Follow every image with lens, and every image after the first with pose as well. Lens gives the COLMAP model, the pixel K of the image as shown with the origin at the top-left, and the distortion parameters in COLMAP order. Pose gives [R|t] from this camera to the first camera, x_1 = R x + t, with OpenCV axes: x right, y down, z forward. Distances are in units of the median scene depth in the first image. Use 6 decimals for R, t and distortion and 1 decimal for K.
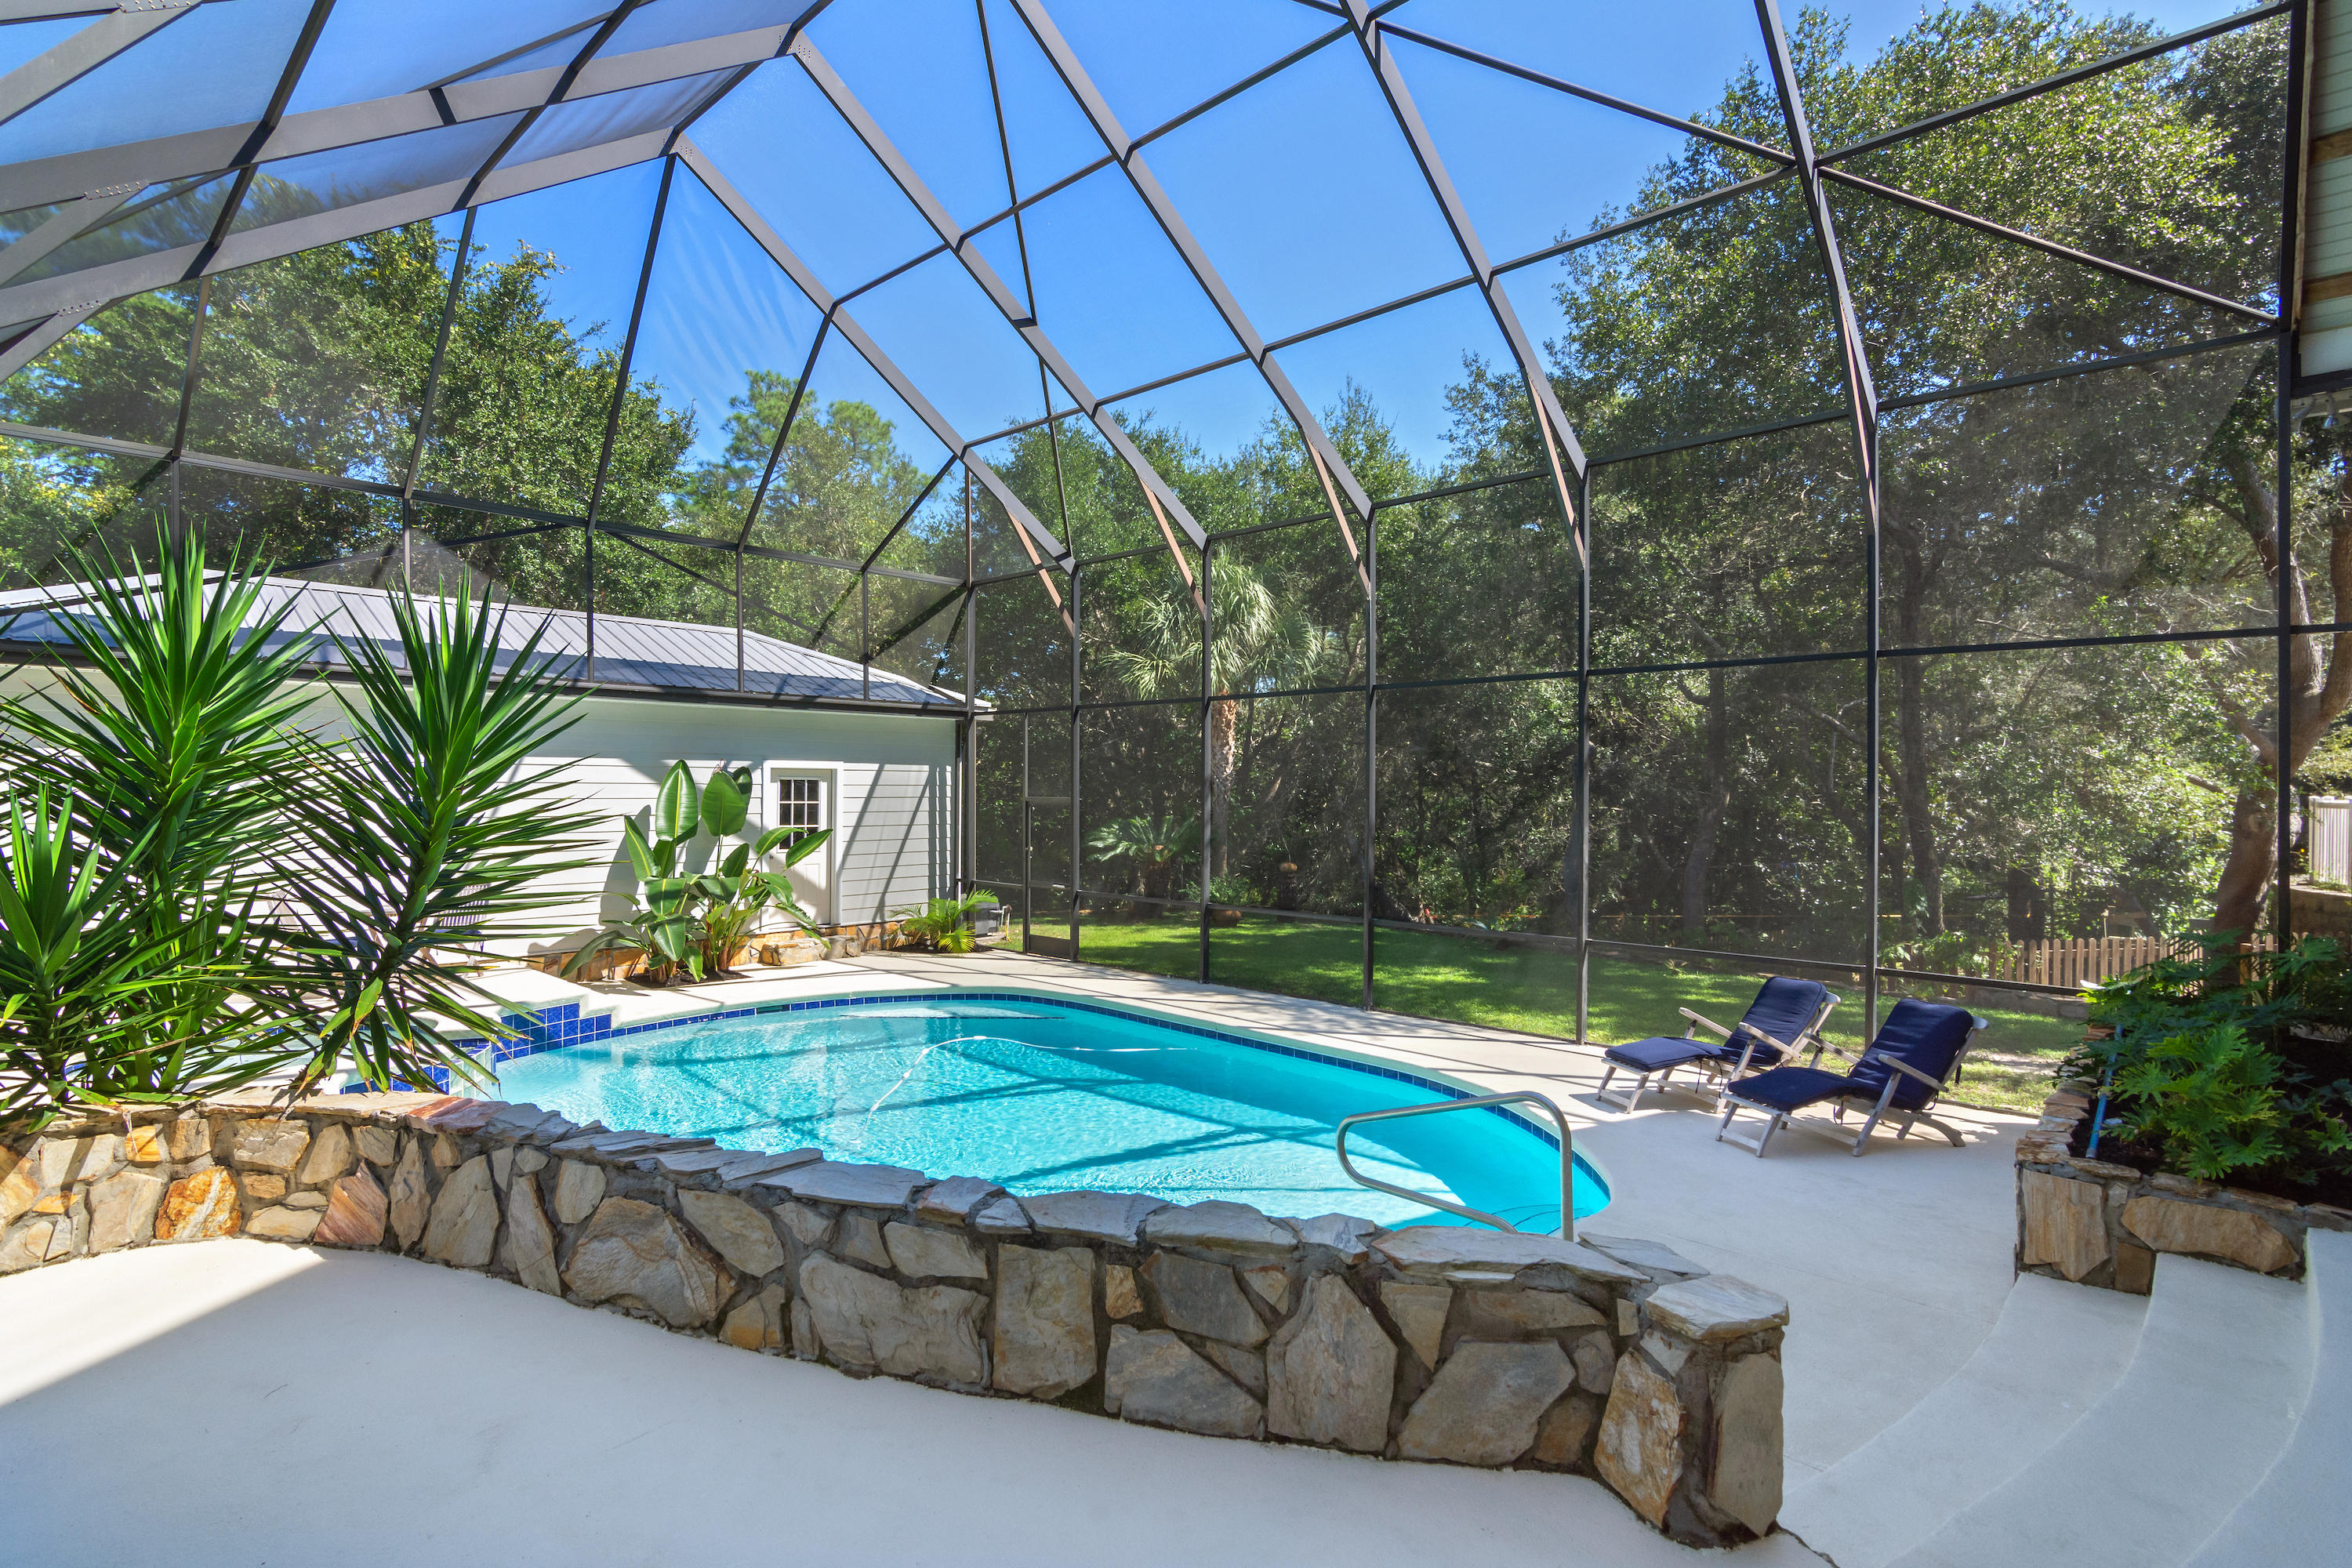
lens RADIAL K [[1145.7, 0, 1178.9], [0, 1145.7, 778.6], [0, 0, 1]] dist [-0.000411, -0.000067]
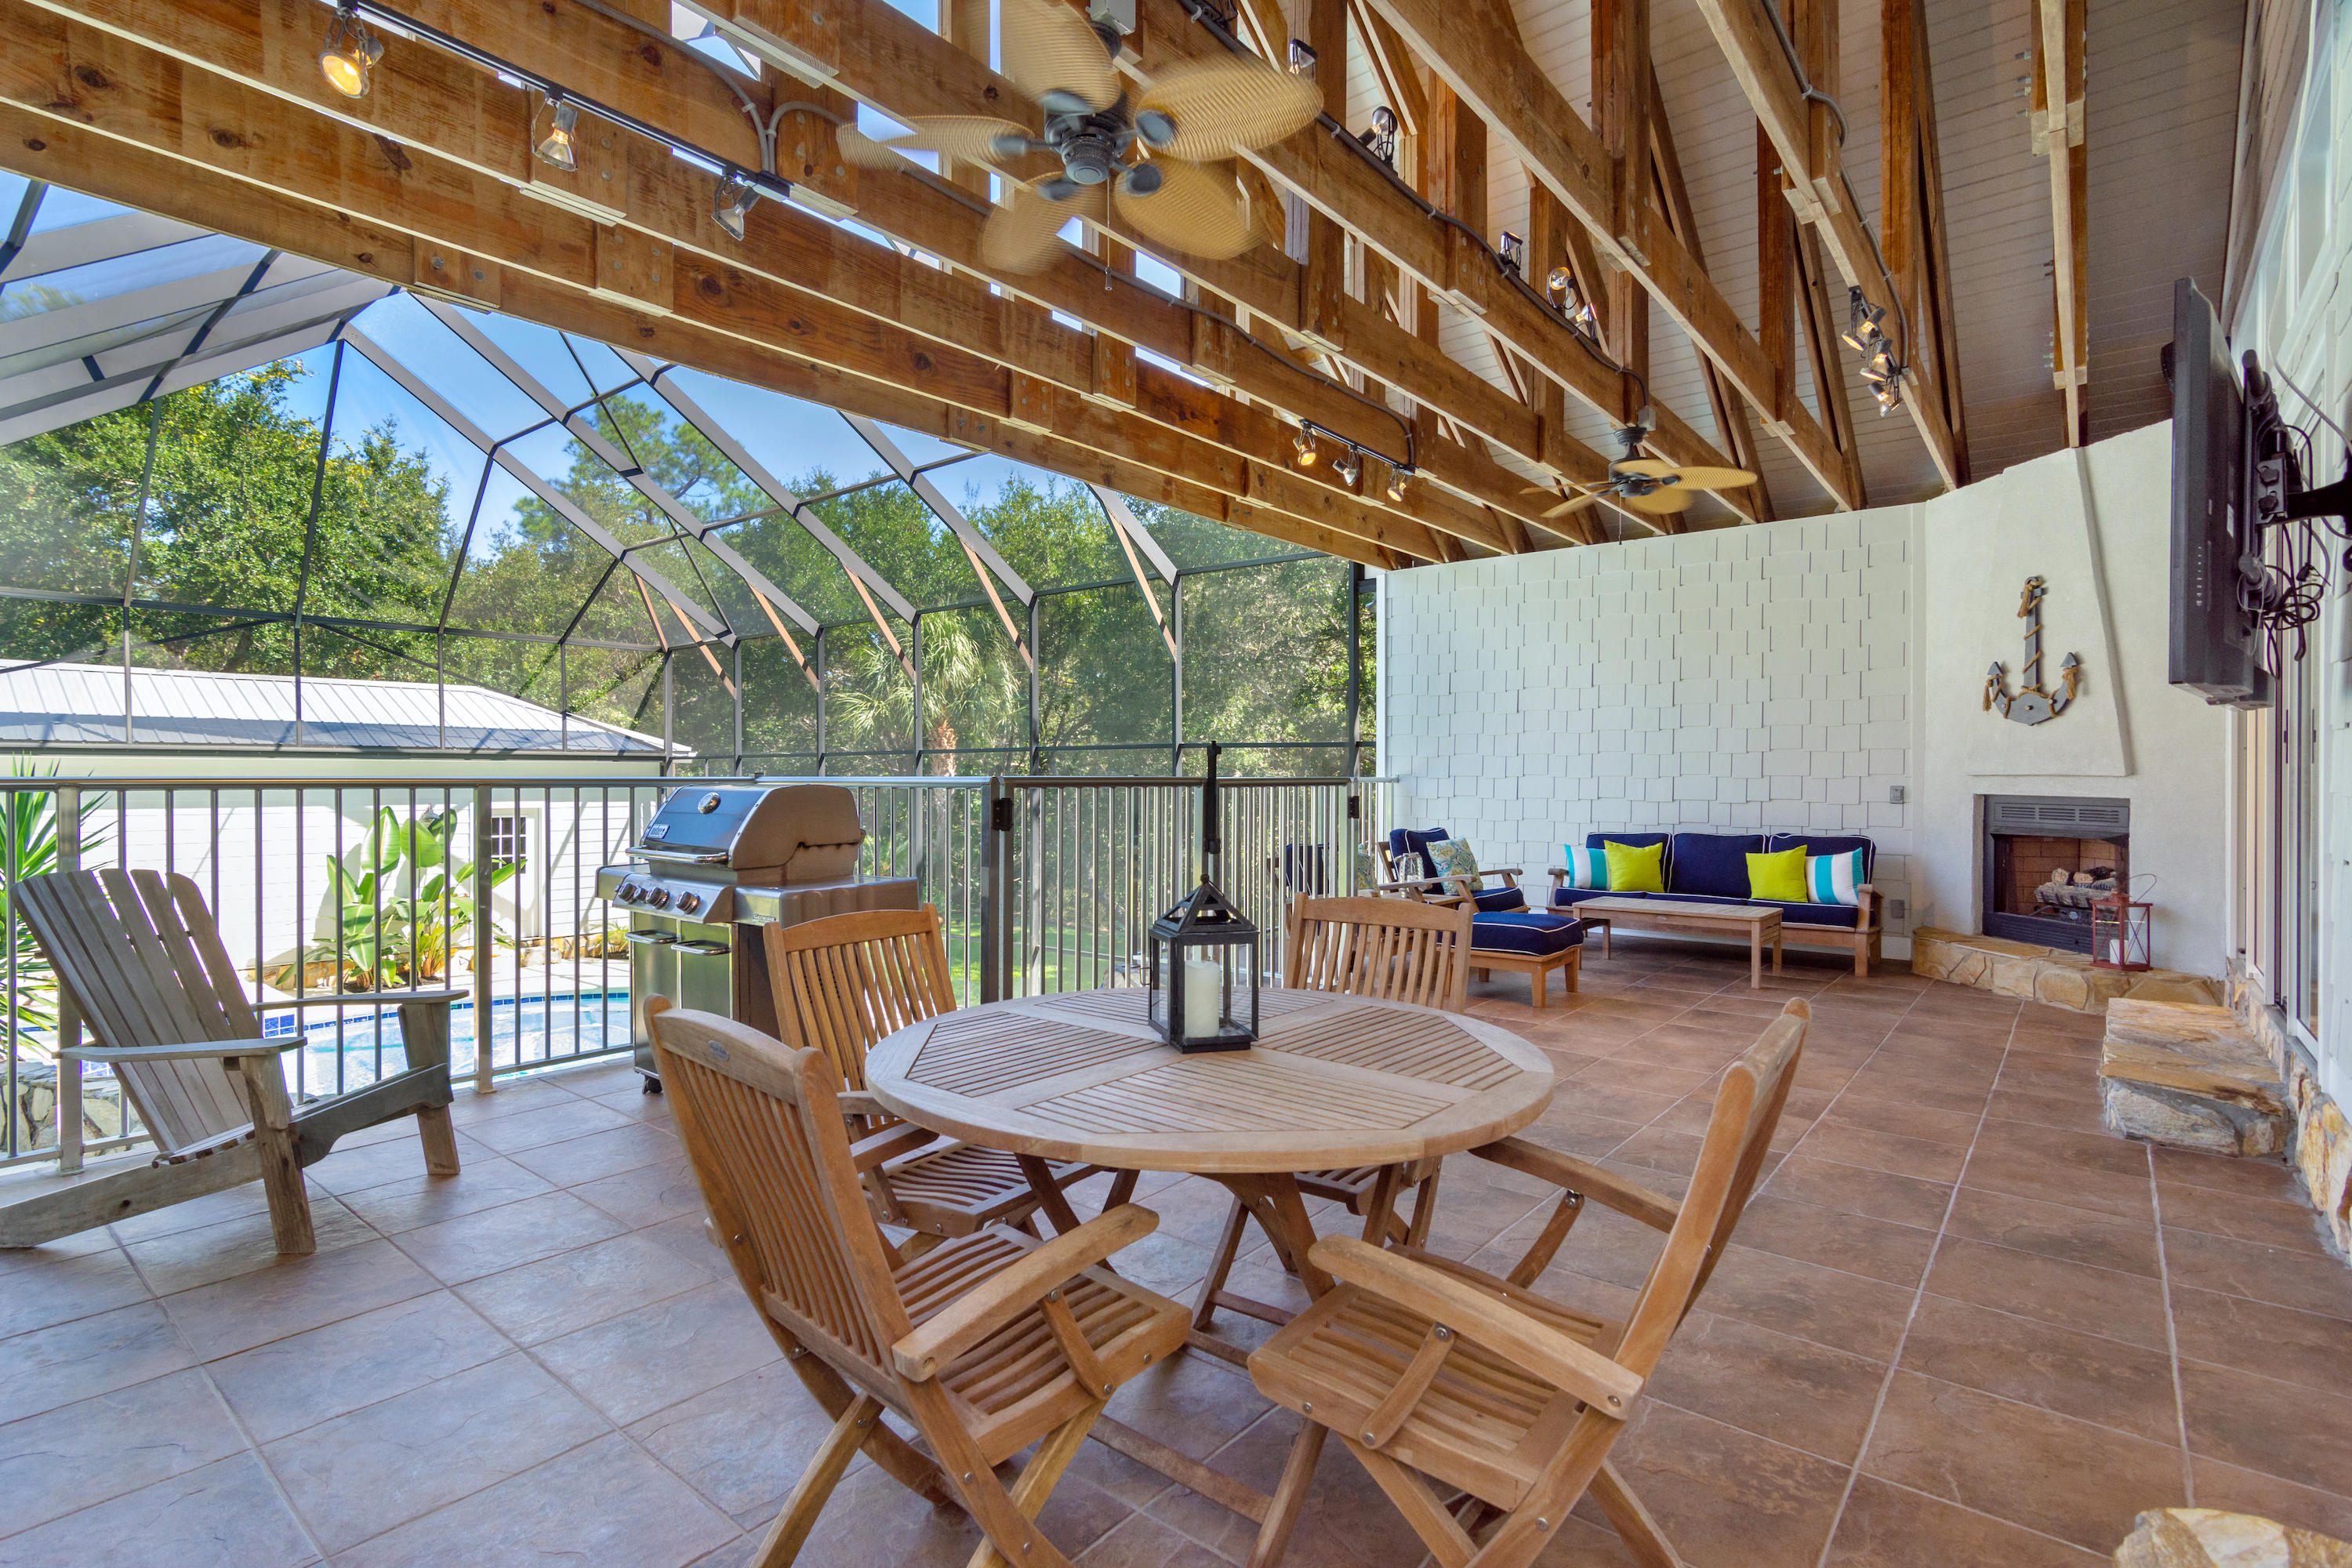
lens RADIAL K [[1145.7, 0, 1184.6], [0, 1145.7, 776.2], [0, 0, 1]] dist [-0.000411, -0.000067]
pose [[0.997733, -0.005399, 0.067075, 0.526880], [0.004959, 0.999965, 0.006725, -0.081270], [-0.067109, -0.006377, 0.997725, -0.437107]]
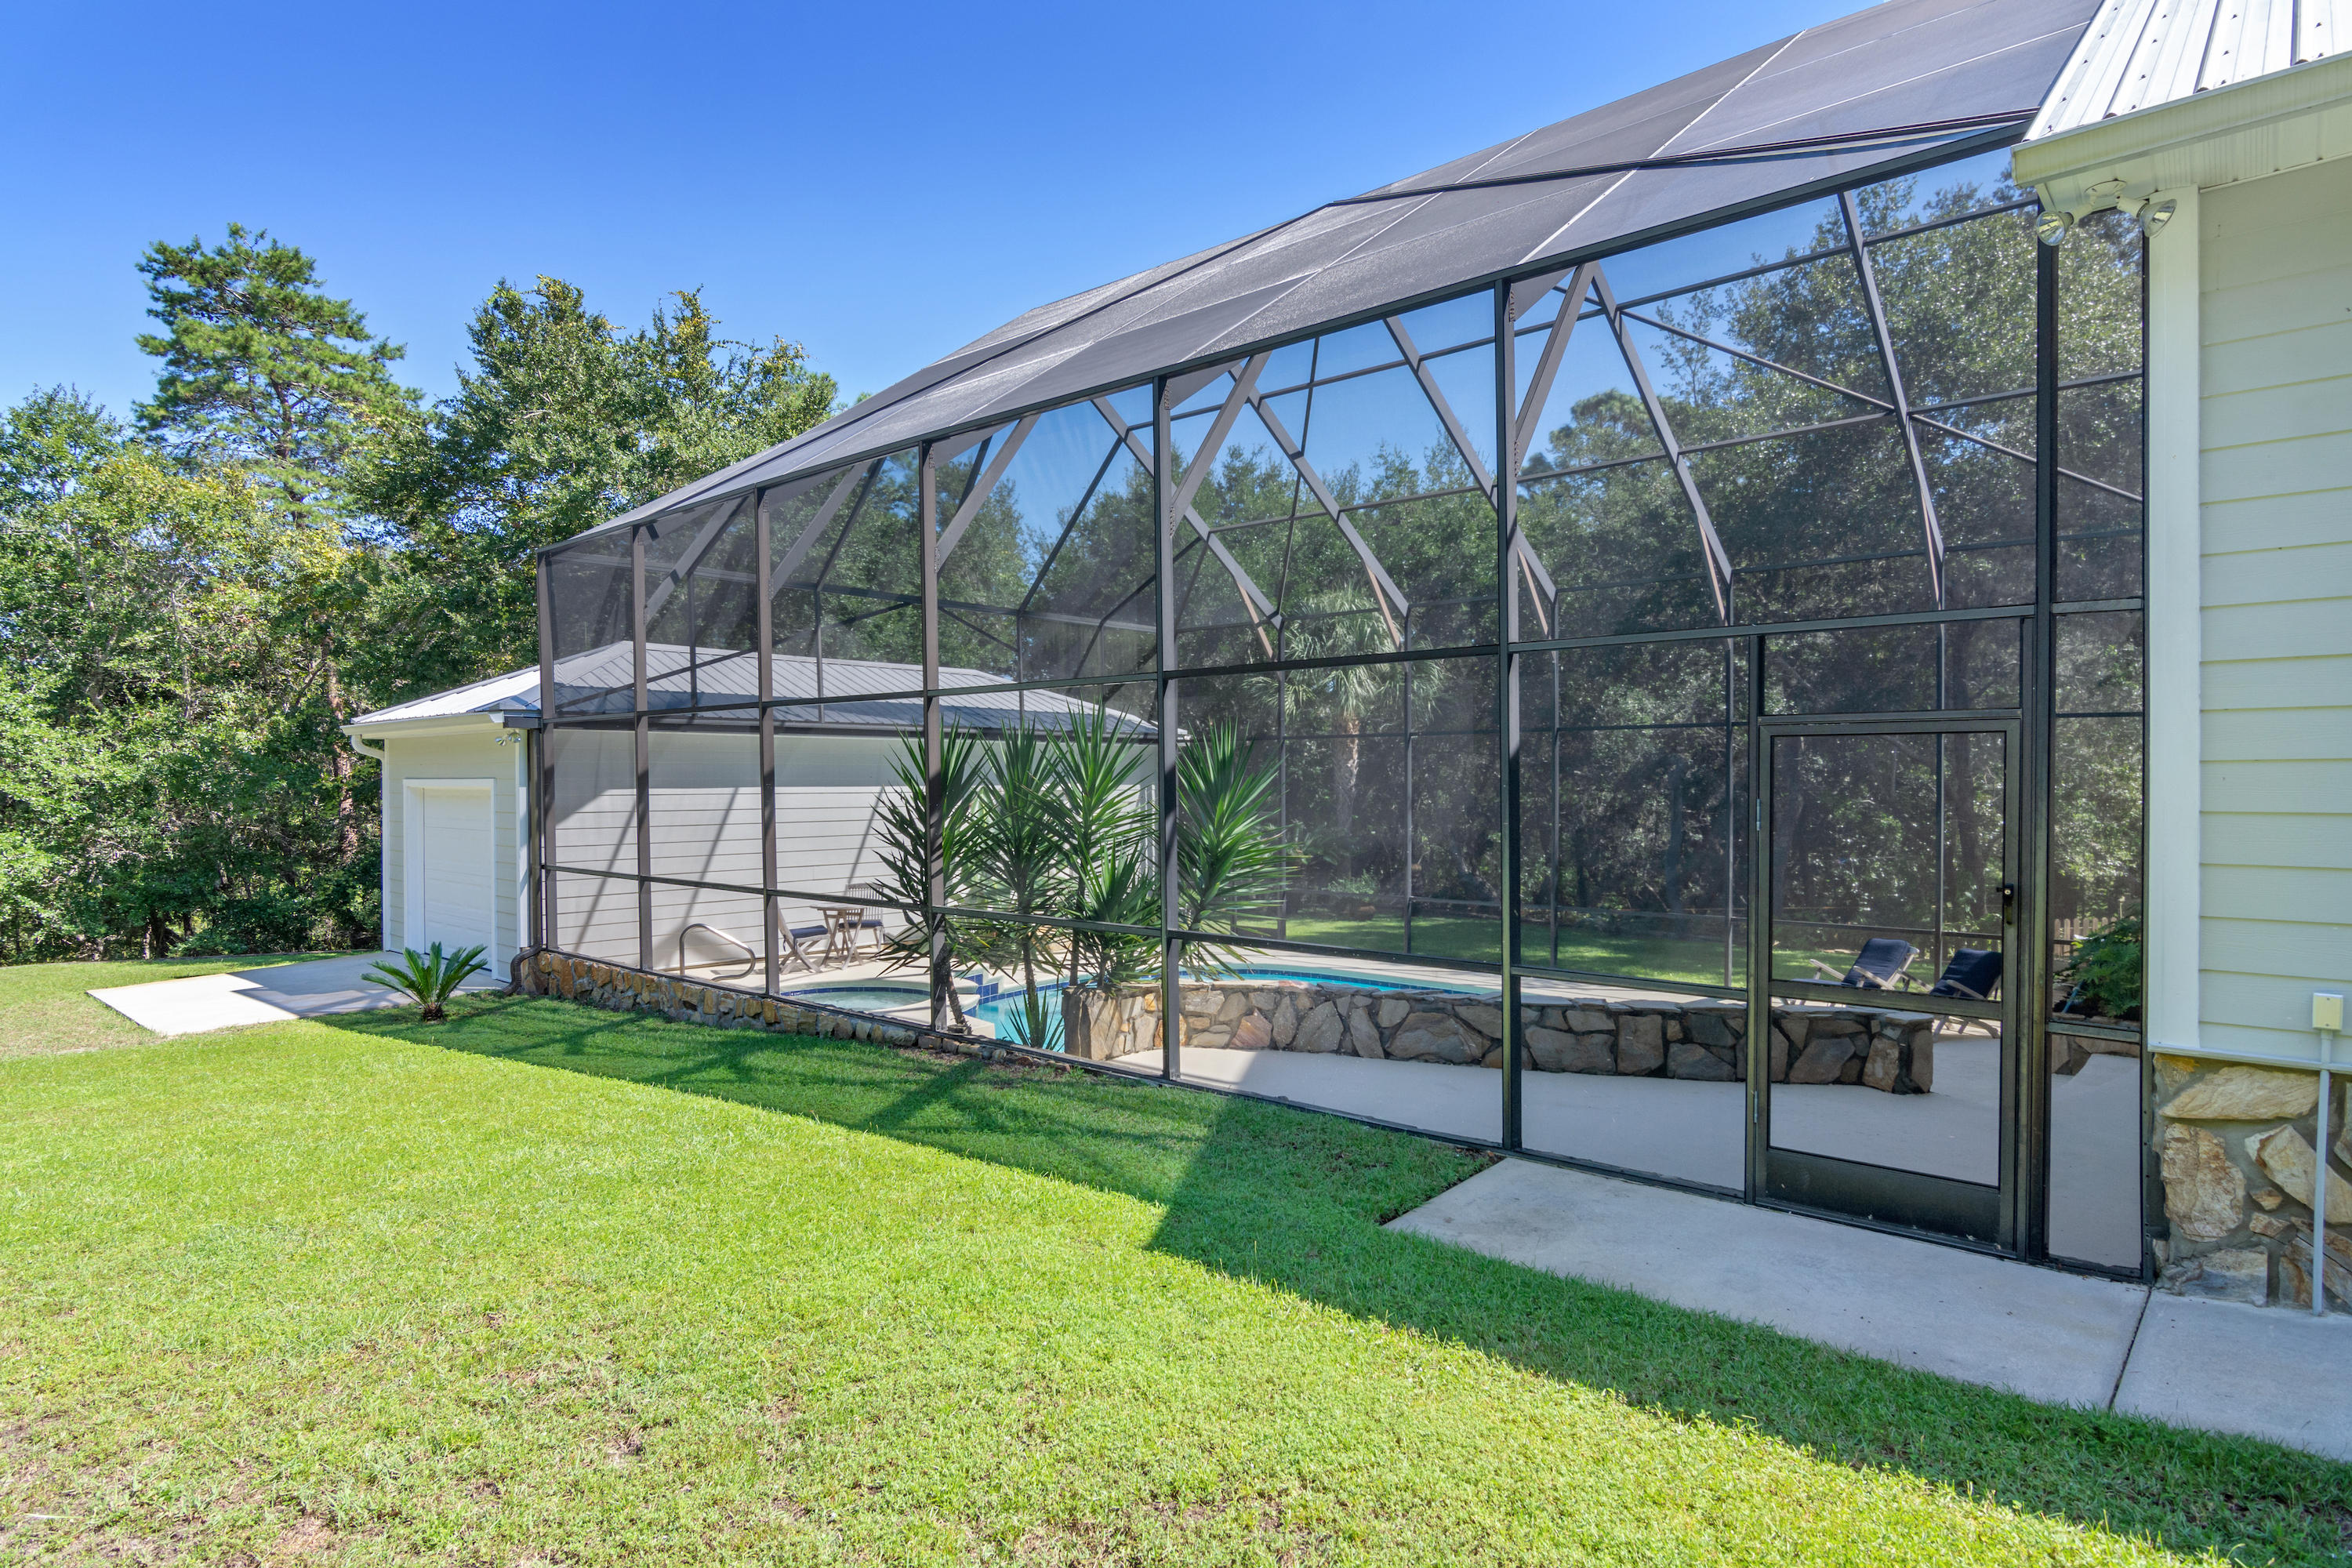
lens RADIAL K [[1284.6, 0, 1162.2], [0, 1284.6, 794.3], [0, 0, 1]] dist [-0.001963, -0.001648]
pose [[0.999801, -0.009682, 0.017451, -0.419634], [0.009359, 0.999786, 0.018464, -0.050143], [-0.017626, -0.018297, 0.999677, -0.626876]]
